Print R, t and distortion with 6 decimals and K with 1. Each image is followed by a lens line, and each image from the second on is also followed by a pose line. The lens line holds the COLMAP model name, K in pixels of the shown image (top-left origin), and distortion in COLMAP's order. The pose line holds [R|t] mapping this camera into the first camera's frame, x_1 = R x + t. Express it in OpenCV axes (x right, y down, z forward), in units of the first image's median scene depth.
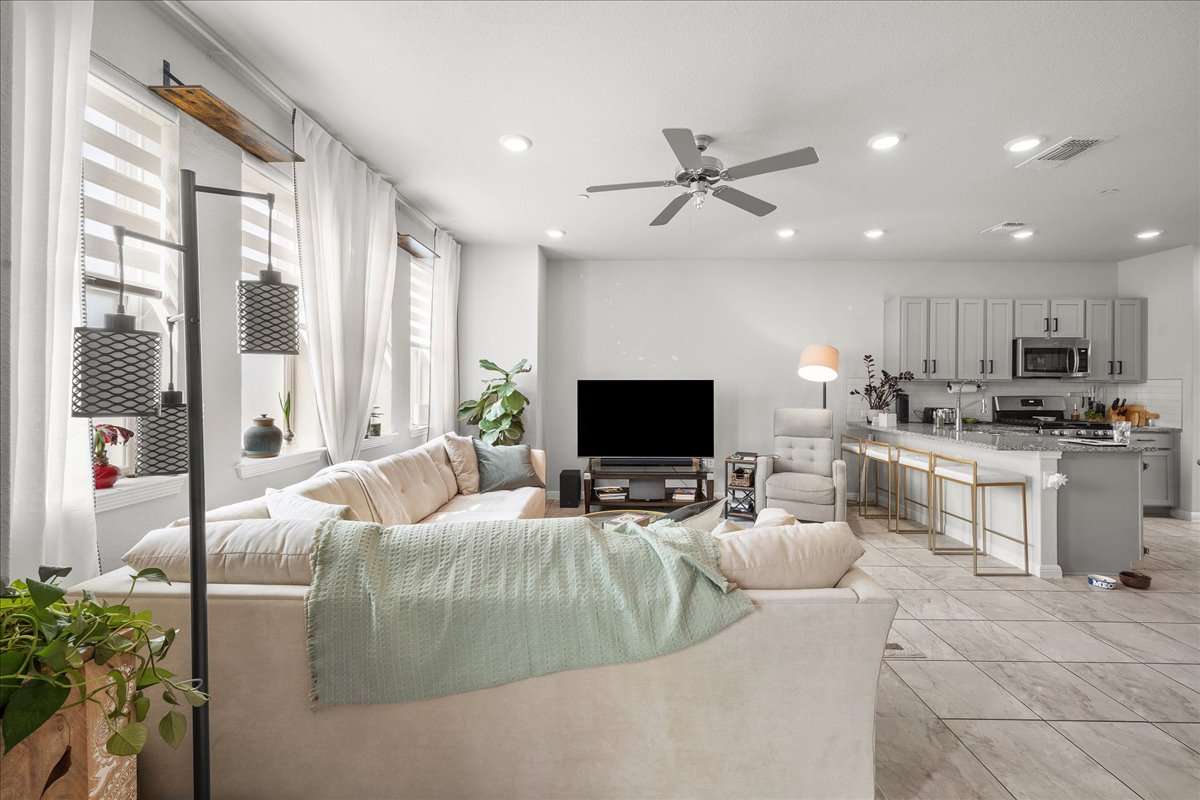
lens RADIAL K [[480.7, 0, 644.3], [0, 480.7, 382.5], [0, 0, 1]] dist [0.001544, -0.000439]
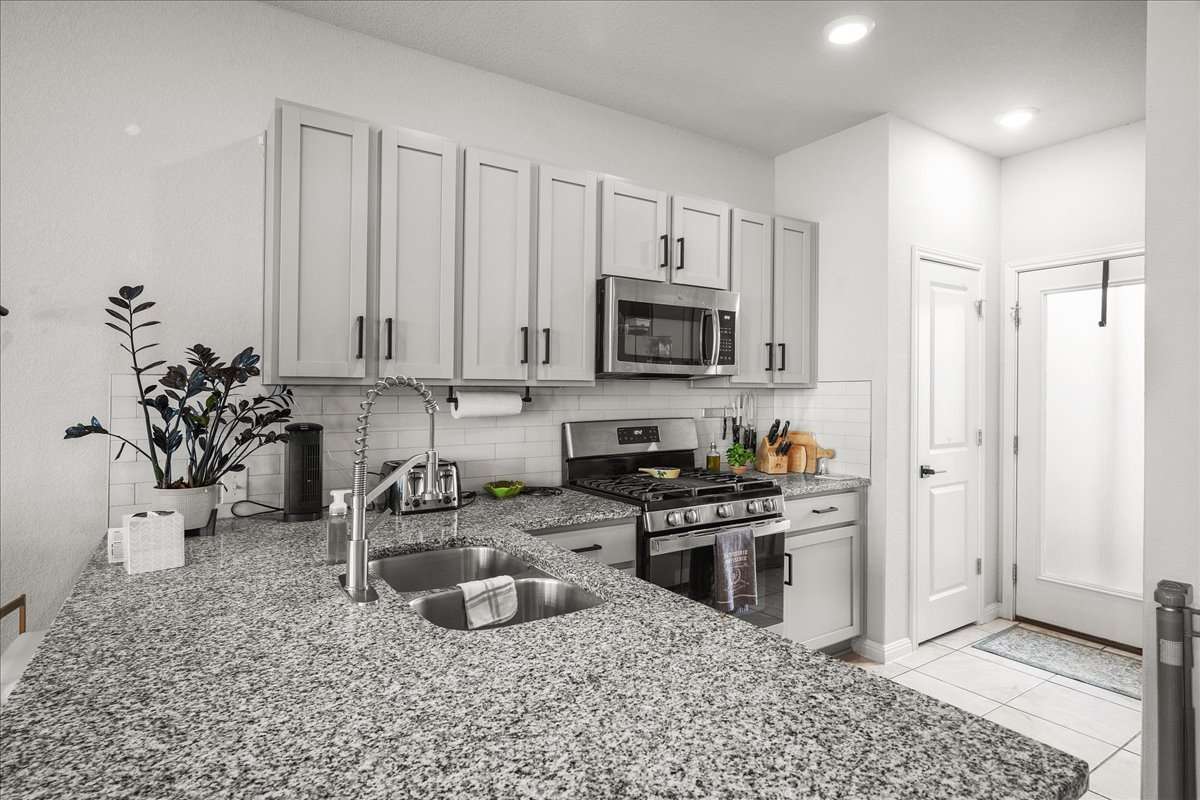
lens RADIAL K [[614.4, 0, 626.2], [0, 614.4, 406.4], [0, 0, 1]] dist [-0.001760, 0.001247]
pose [[0.822578, -0.019627, 0.568314, 0.500292], [-0.000465, 0.999381, 0.035186, -0.002852], [-0.568653, -0.029207, 0.822059, 0.572264]]
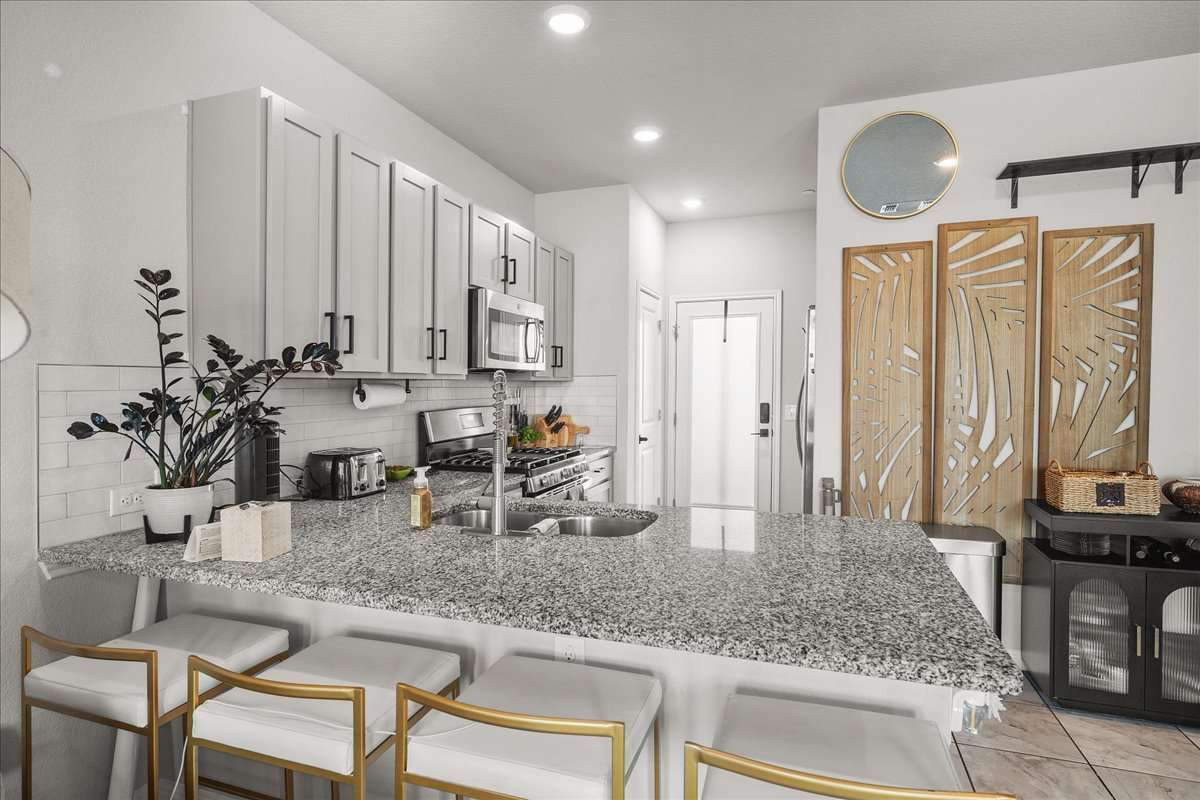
lens RADIAL K [[614.4, 0, 591.0], [0, 614.4, 406.8], [0, 0, 1]] dist [-0.001760, 0.001247]
pose [[0.318610, -0.042026, 0.946954, 0.241634], [-0.002723, 0.998972, 0.045251, -0.002029], [-0.947882, -0.016996, 0.318168, 0.698999]]
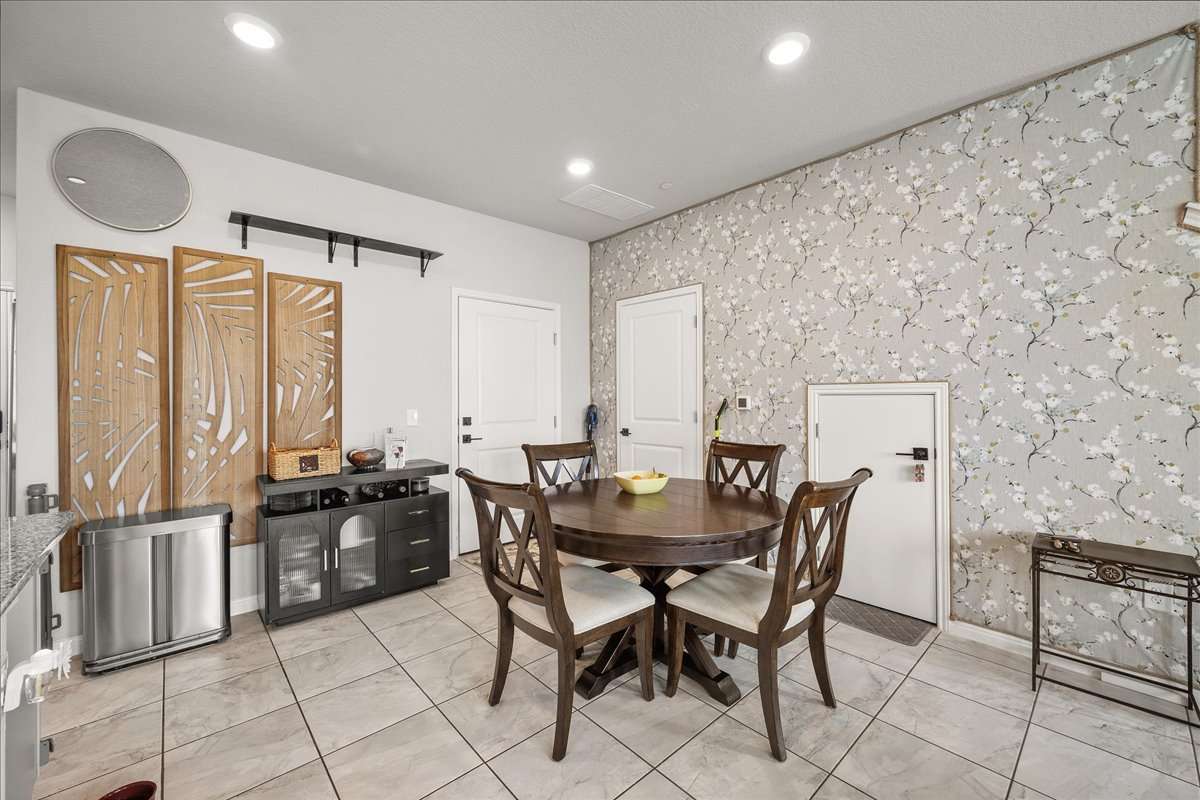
lens RADIAL K [[480.7, 0, 593.4], [0, 480.7, 402.8], [0, 0, 1]] dist [0.001544, -0.000439]
pose [[-0.680241, -0.016973, 0.732792, 0.211218], [-0.008181, 0.999845, 0.015564, 0.008853], [-0.732943, 0.004593, -0.680275, 0.591150]]
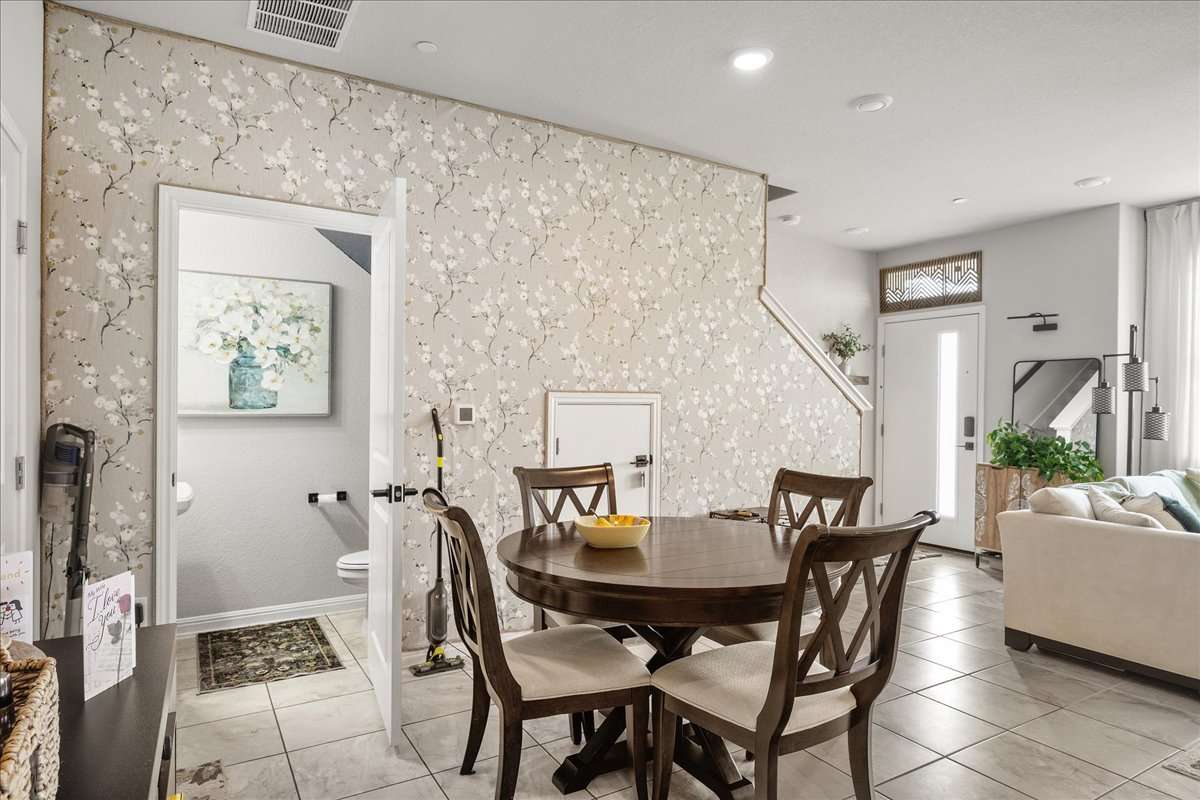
lens RADIAL K [[668.0, 0, 607.1], [0, 668.0, 416.1], [0, 0, 1]] dist [0.006675, -0.003491]
pose [[-0.854598, -0.005927, -0.519257, 0.686374], [-0.012036, 0.999892, 0.008397, 0.011579], [0.519151, 0.013426, -0.854577, 0.602984]]
